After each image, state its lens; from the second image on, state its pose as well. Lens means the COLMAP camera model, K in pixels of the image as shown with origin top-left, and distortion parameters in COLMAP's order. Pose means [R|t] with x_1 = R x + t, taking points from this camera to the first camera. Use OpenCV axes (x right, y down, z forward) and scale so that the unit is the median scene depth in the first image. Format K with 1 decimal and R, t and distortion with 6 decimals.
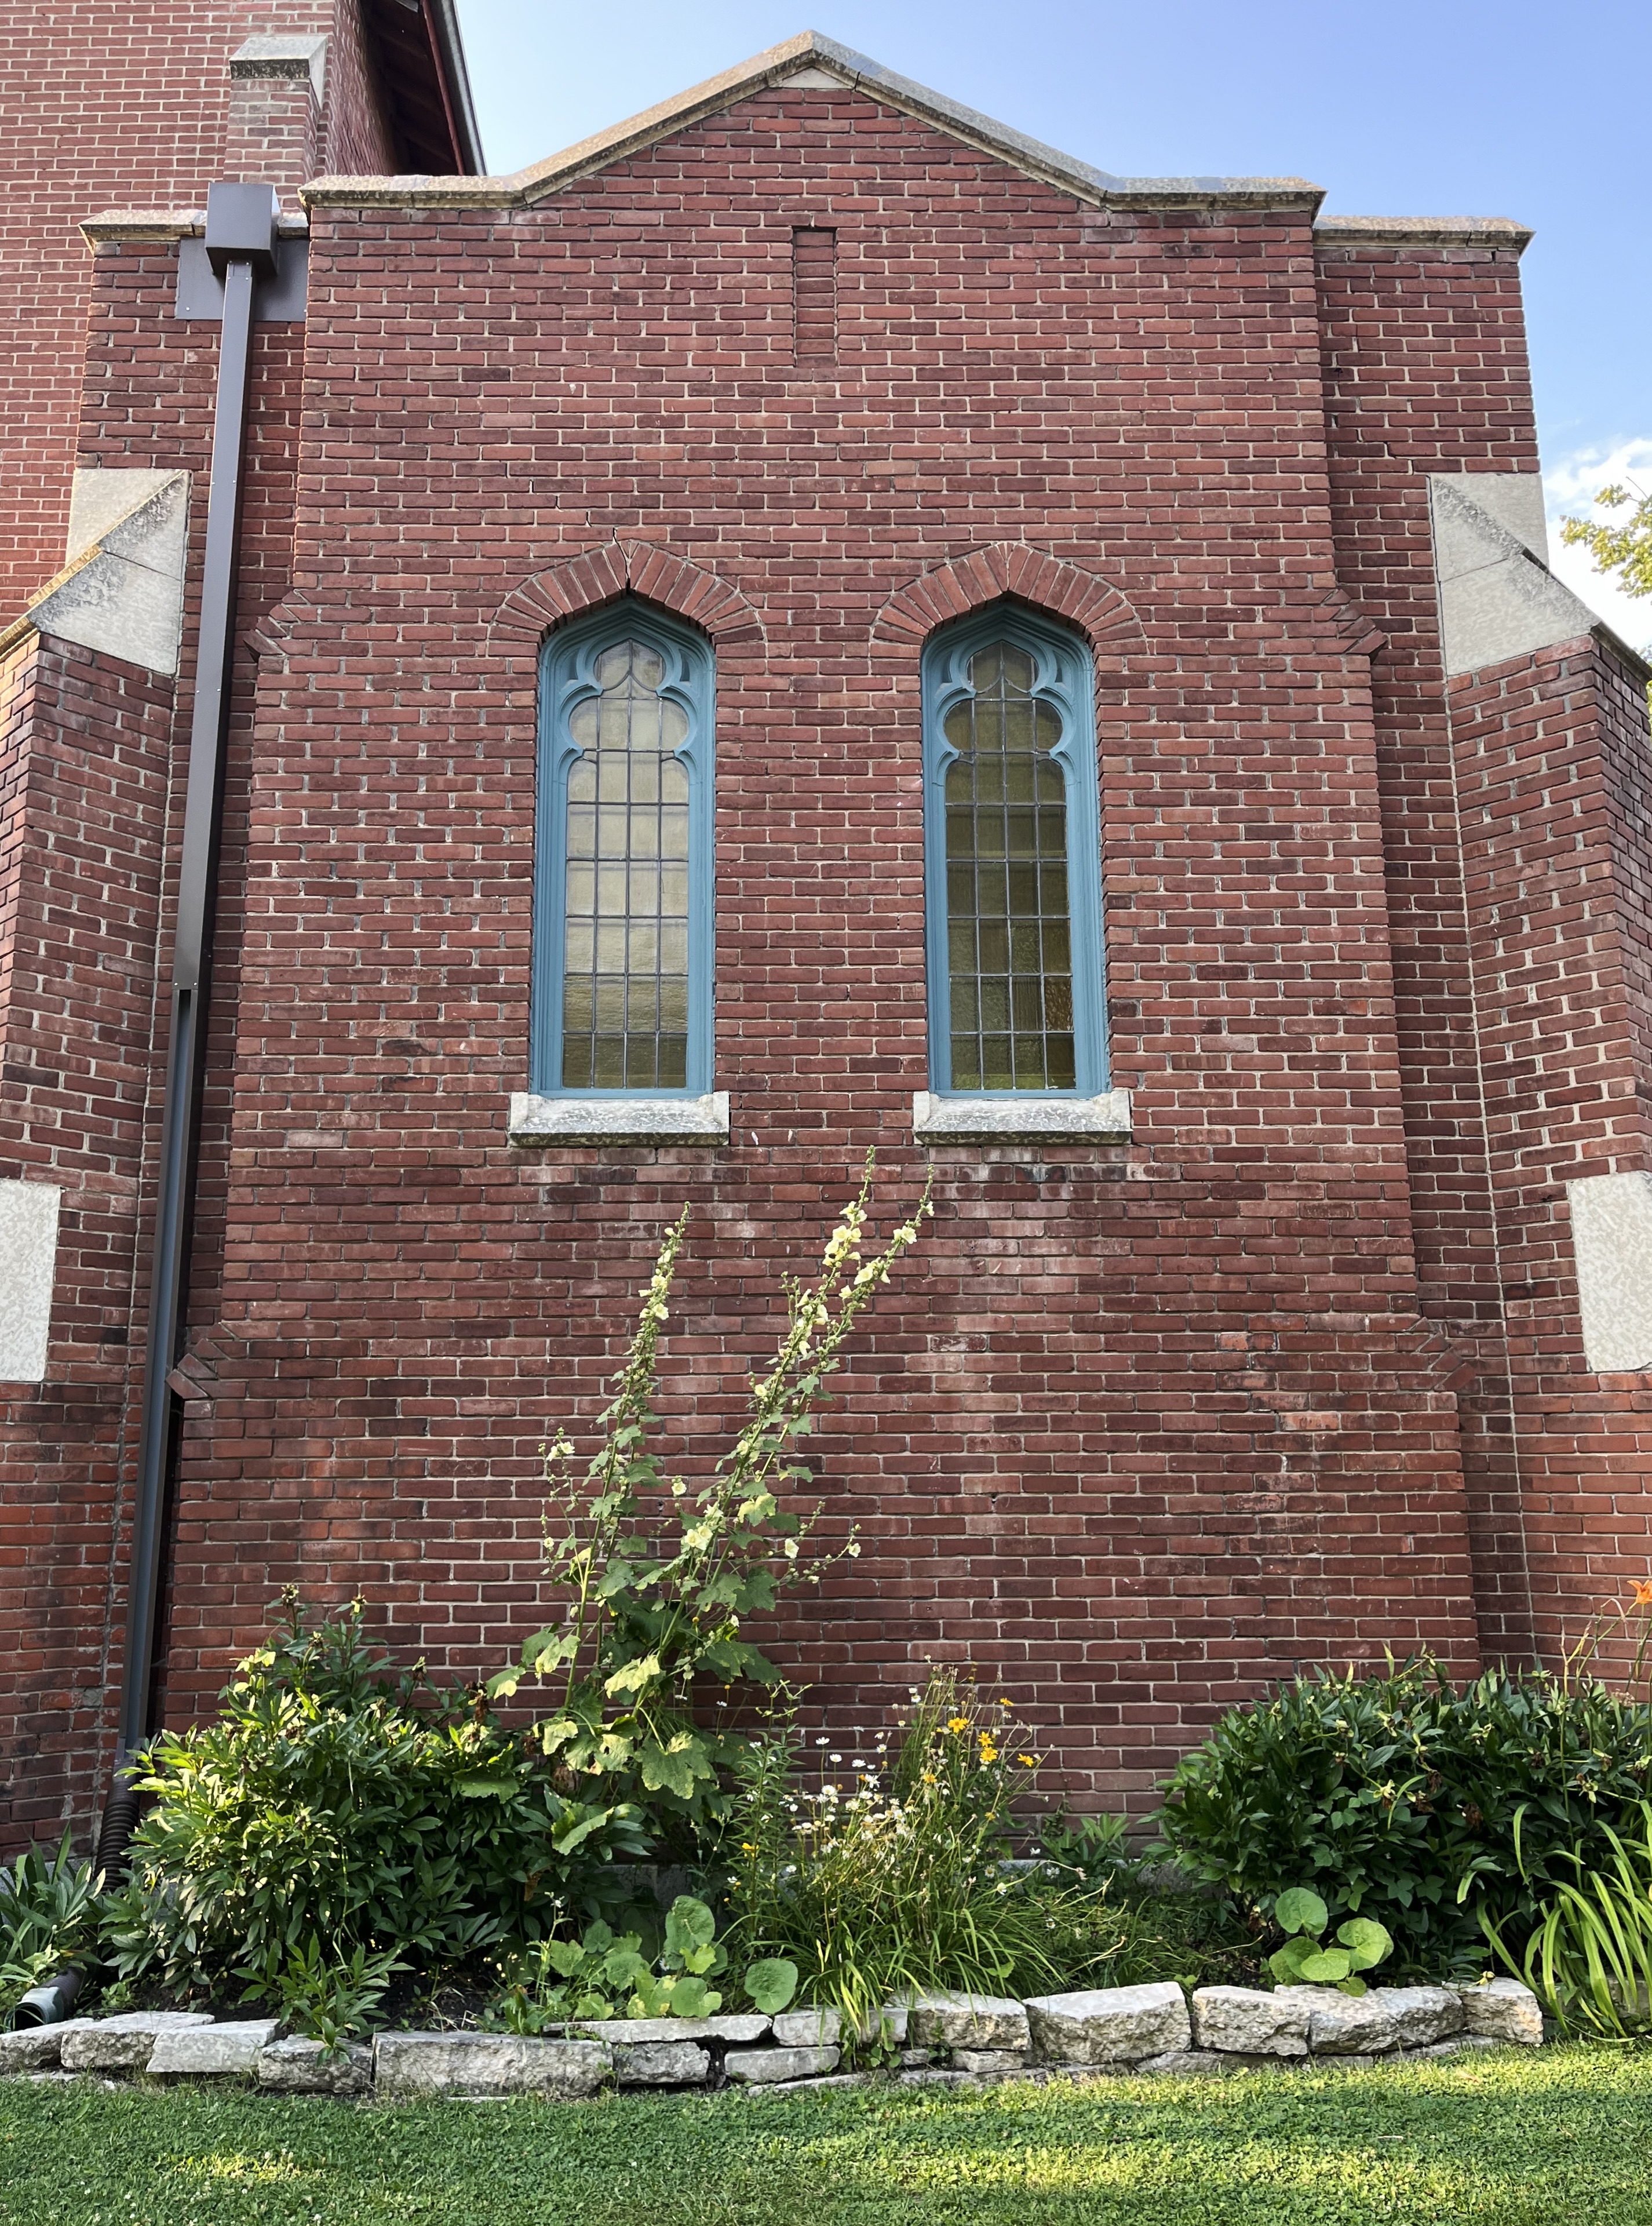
lens RADIAL K [[1753.0, 0, 826.0], [0, 1753.0, 1113.0], [0, 0, 1]] dist [0.071580, -0.093977]
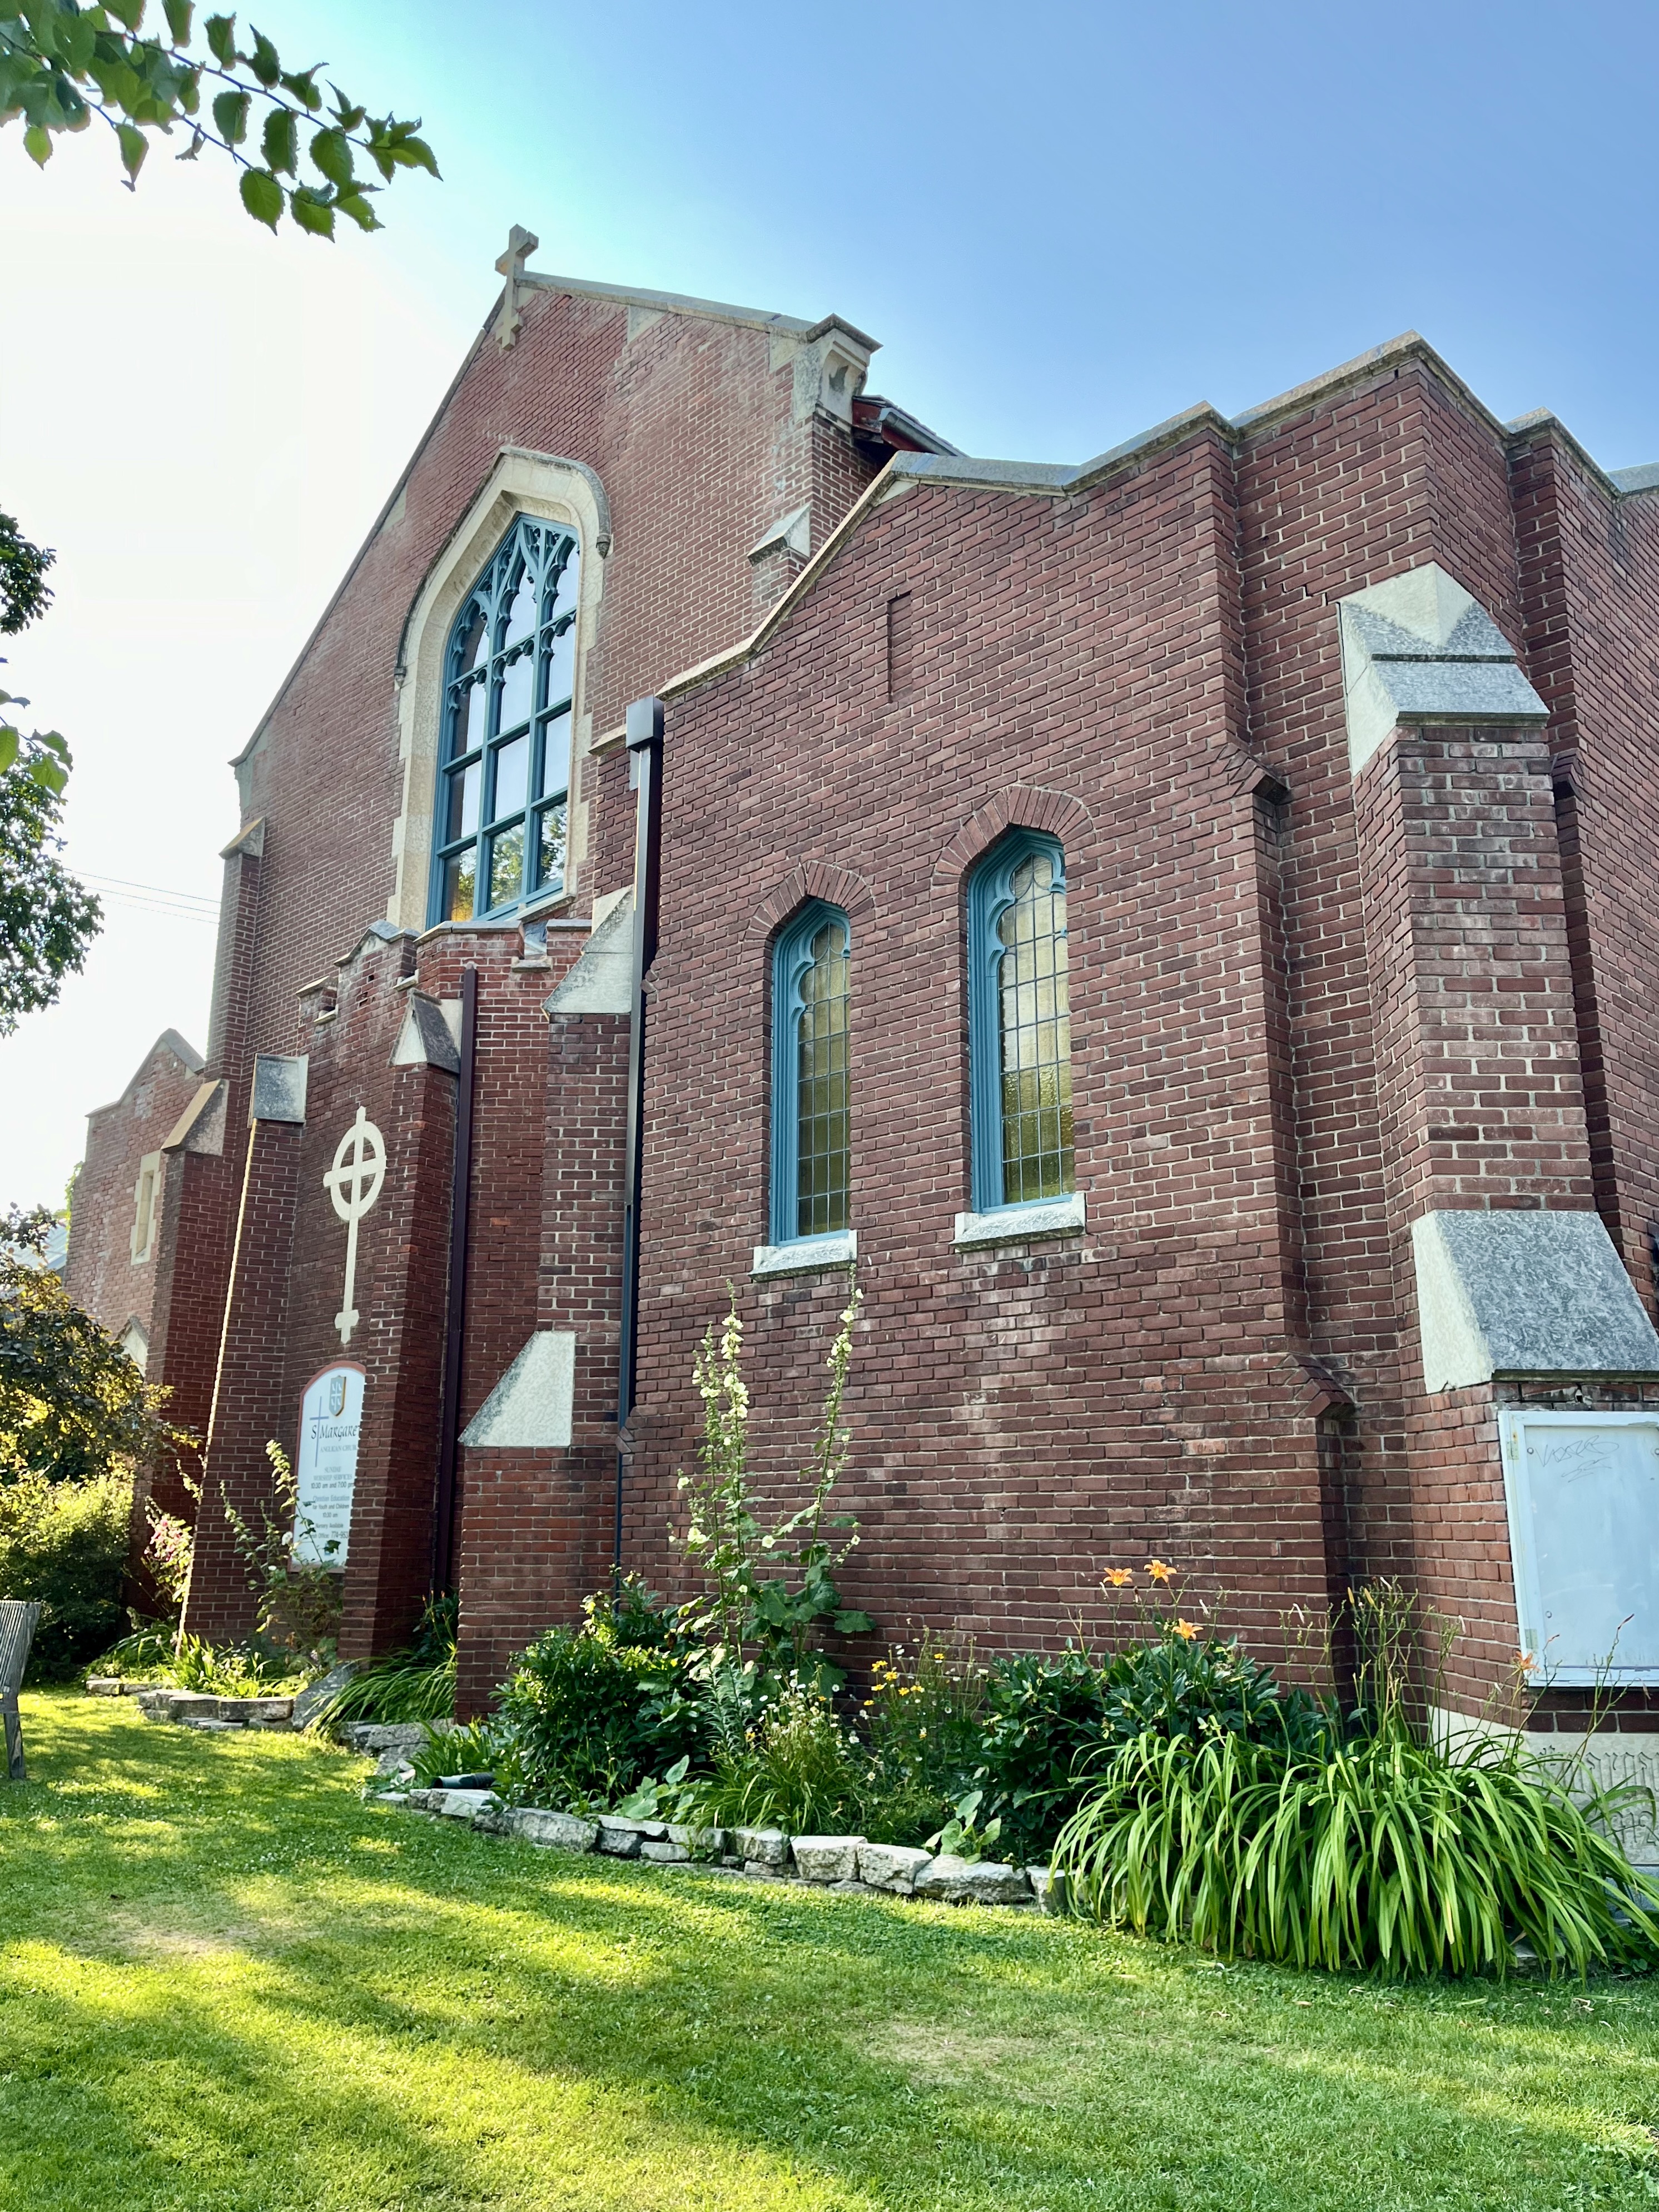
lens RADIAL K [[1655.0, 0, 829.5], [0, 1655.0, 1106.0], [0, 0, 1]] dist [0.085591, -0.151600]
pose [[0.721593, -0.169090, -0.671352, 0.874093], [0.149063, 0.984918, -0.087848, 0.003721], [0.676080, -0.036683, 0.735914, -0.020438]]
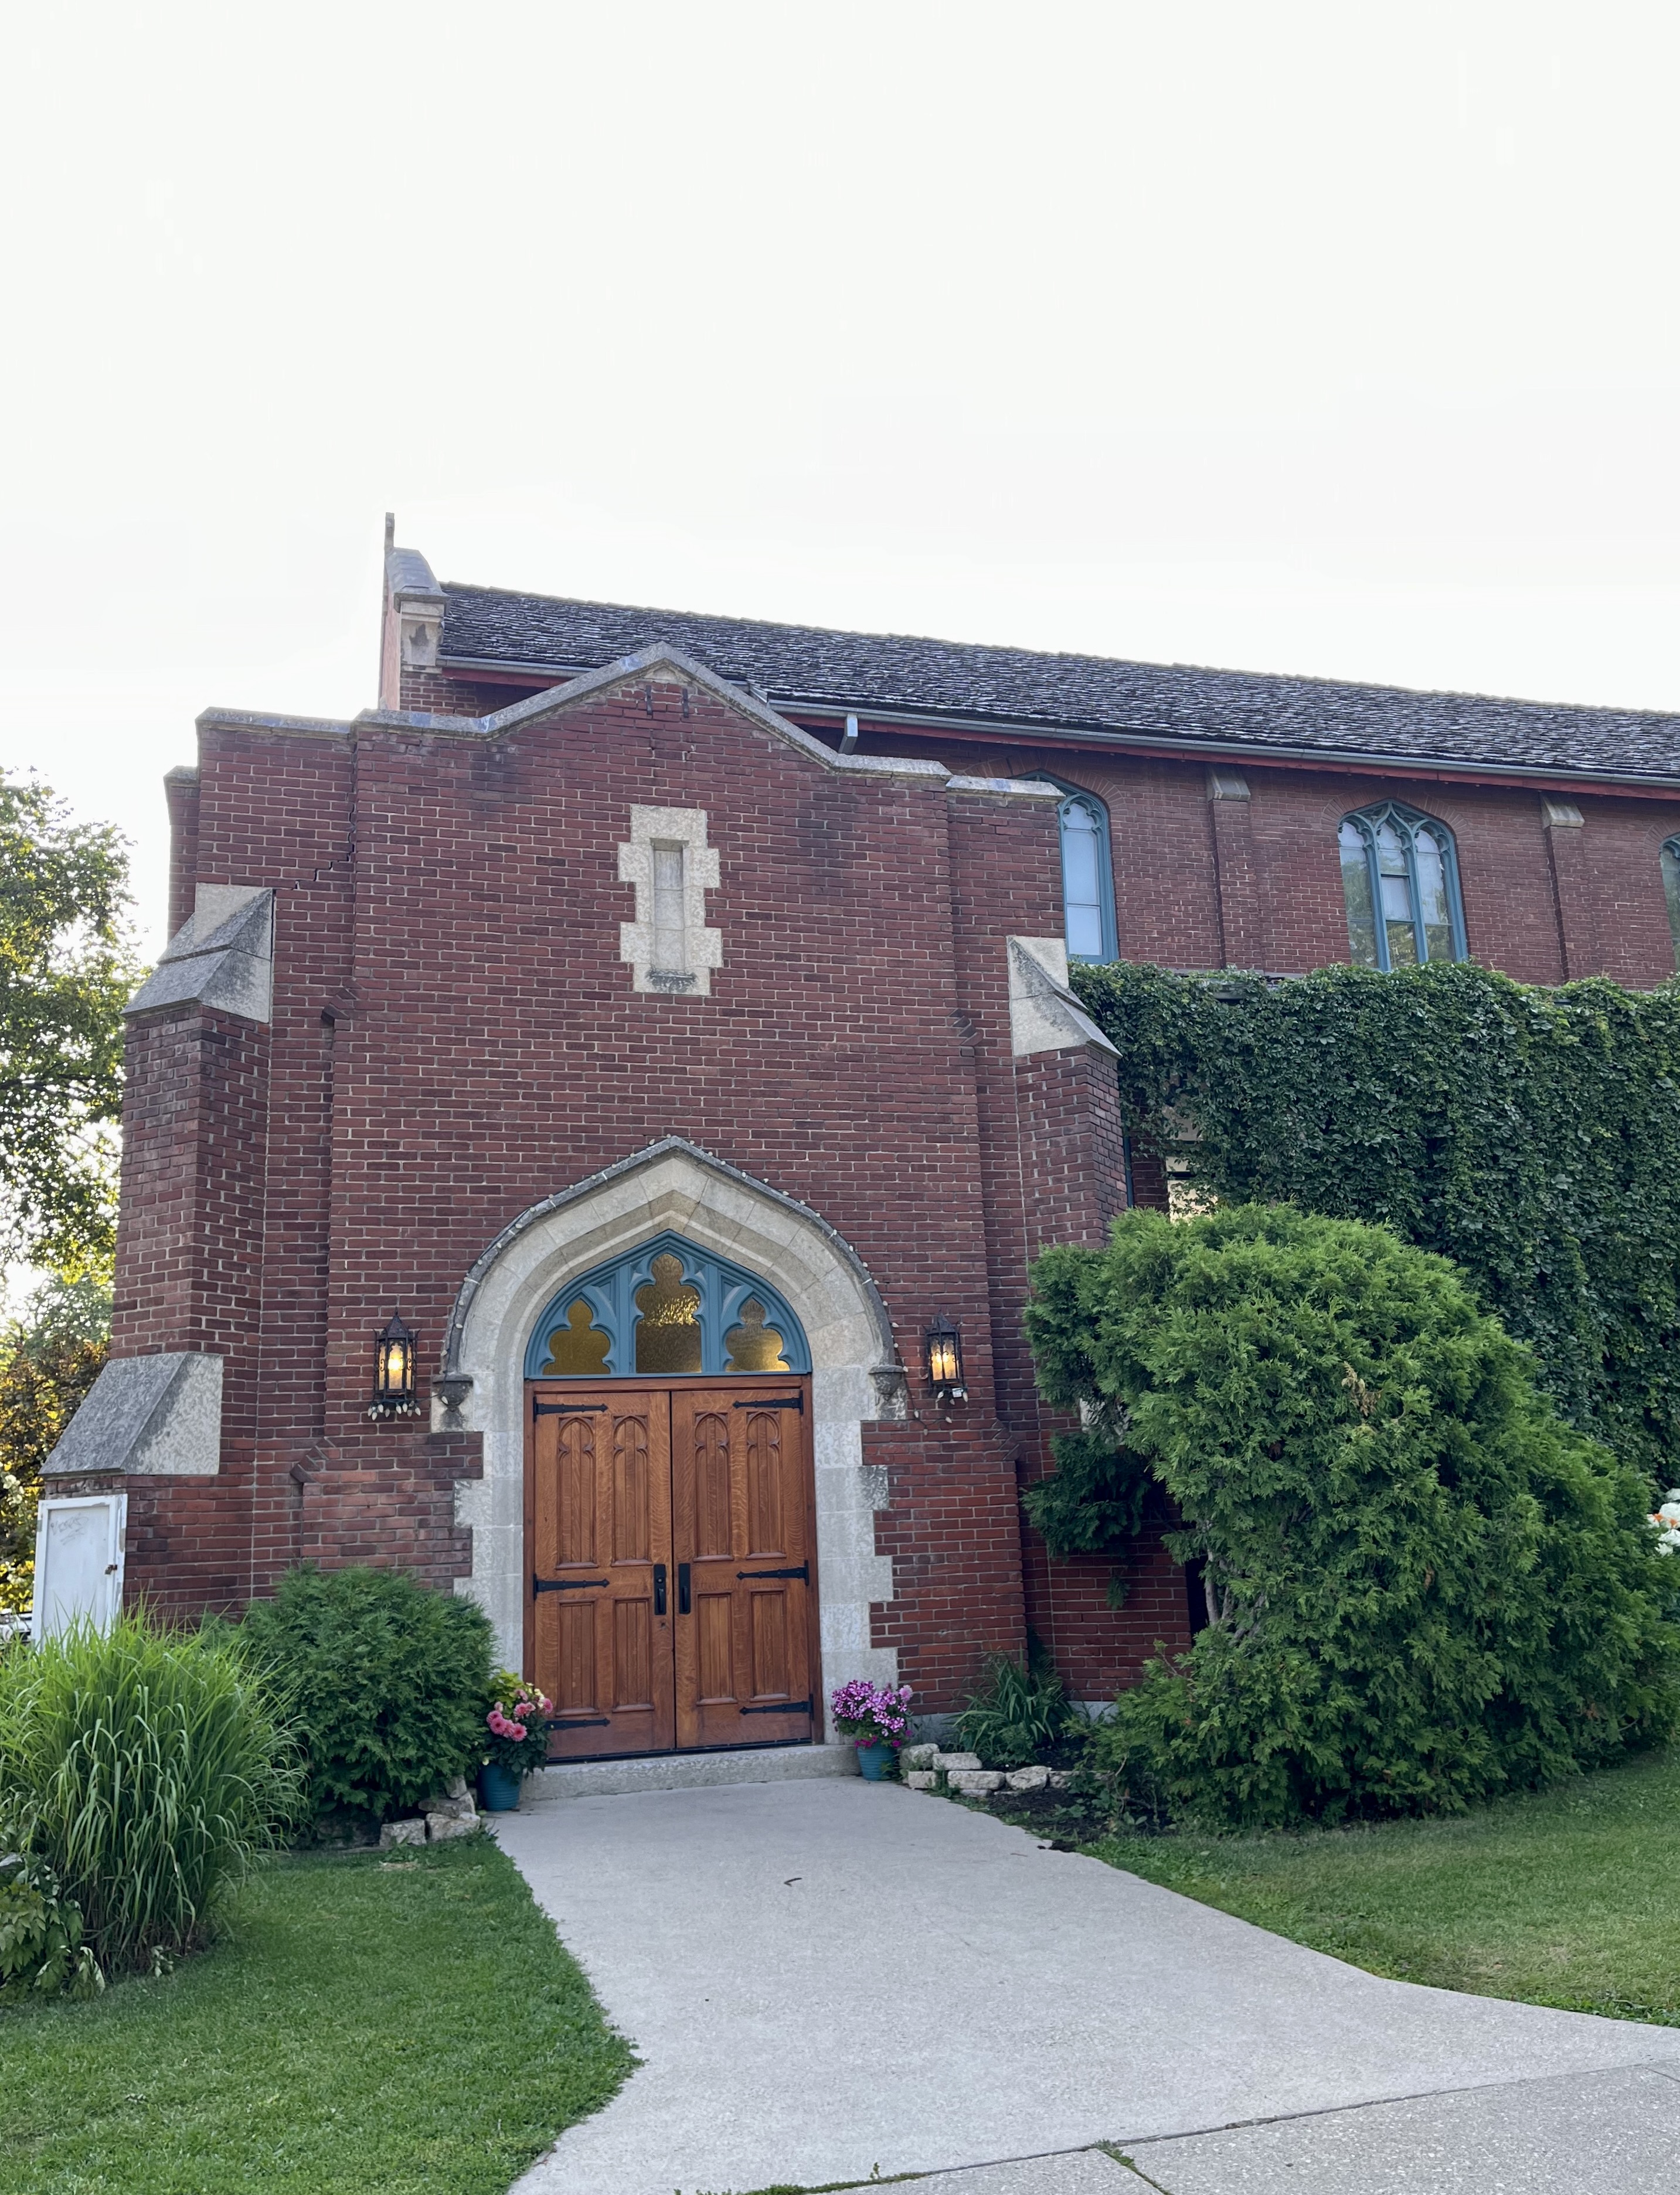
lens RADIAL K [[1739.4, 0, 840.0], [0, 1739.4, 1097.5], [0, 0, 1]] dist [0.003555, 0.001435]
pose [[0.270635, -0.226913, -0.935557, 2.225034], [0.248548, 0.955345, -0.159813, 0.231305], [0.930043, -0.189279, 0.314949, 1.179003]]
